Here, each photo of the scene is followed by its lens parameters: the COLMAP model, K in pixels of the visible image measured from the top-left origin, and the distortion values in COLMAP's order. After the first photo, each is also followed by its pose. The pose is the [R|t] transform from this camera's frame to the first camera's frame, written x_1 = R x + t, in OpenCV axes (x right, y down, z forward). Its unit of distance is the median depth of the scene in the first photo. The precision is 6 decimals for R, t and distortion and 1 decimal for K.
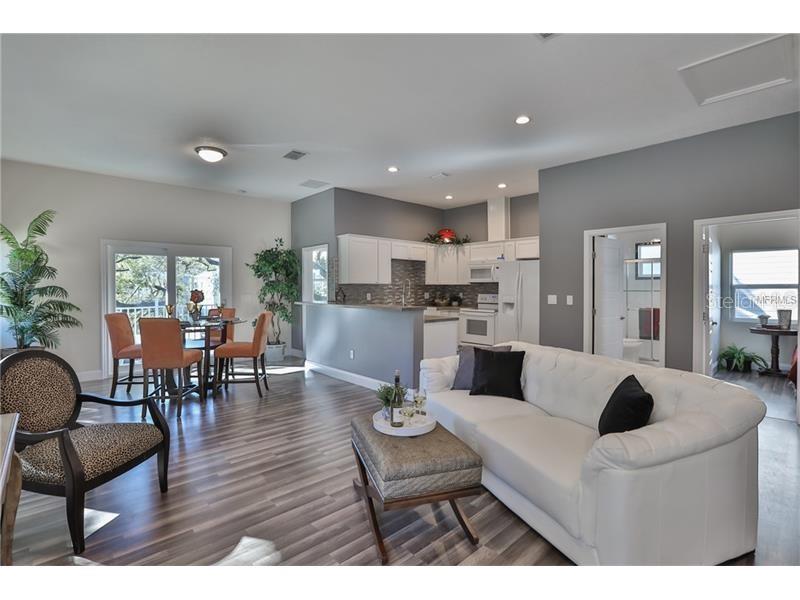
lens RADIAL K [[392.1, 0, 401.9], [0, 392.1, 291.7], [0, 0, 1]] dist [-0.026835, 0.000696]
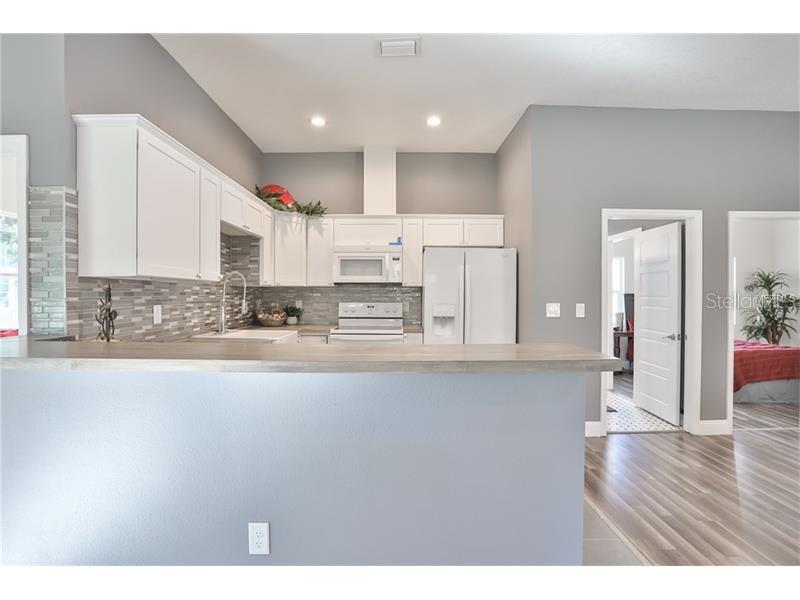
lens RADIAL K [[392.1, 0, 399.8], [0, 392.1, 293.9], [0, 0, 1]] dist [-0.026835, 0.000696]
pose [[0.673744, 0.000551, 0.738965, -0.196479], [0.005358, 0.999970, -0.005630, -0.003315], [-0.738945, 0.007752, 0.673721, 0.575319]]
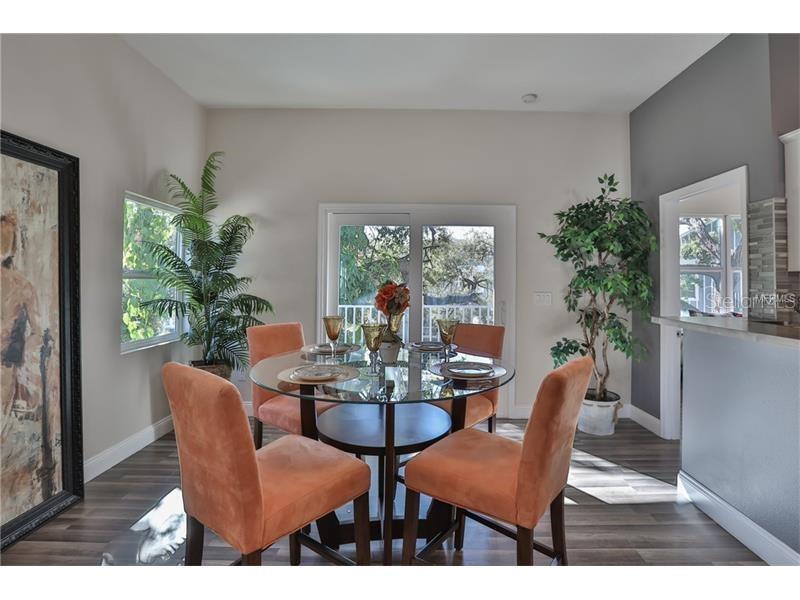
lens RADIAL K [[392.1, 0, 417.8], [0, 392.1, 269.8], [0, 0, 1]] dist [-0.026835, 0.000696]
pose [[0.737492, -0.009282, -0.675292, -0.161569], [-0.019937, 0.999171, -0.035507, -0.002242], [0.675061, 0.039649, 0.736696, 0.487428]]
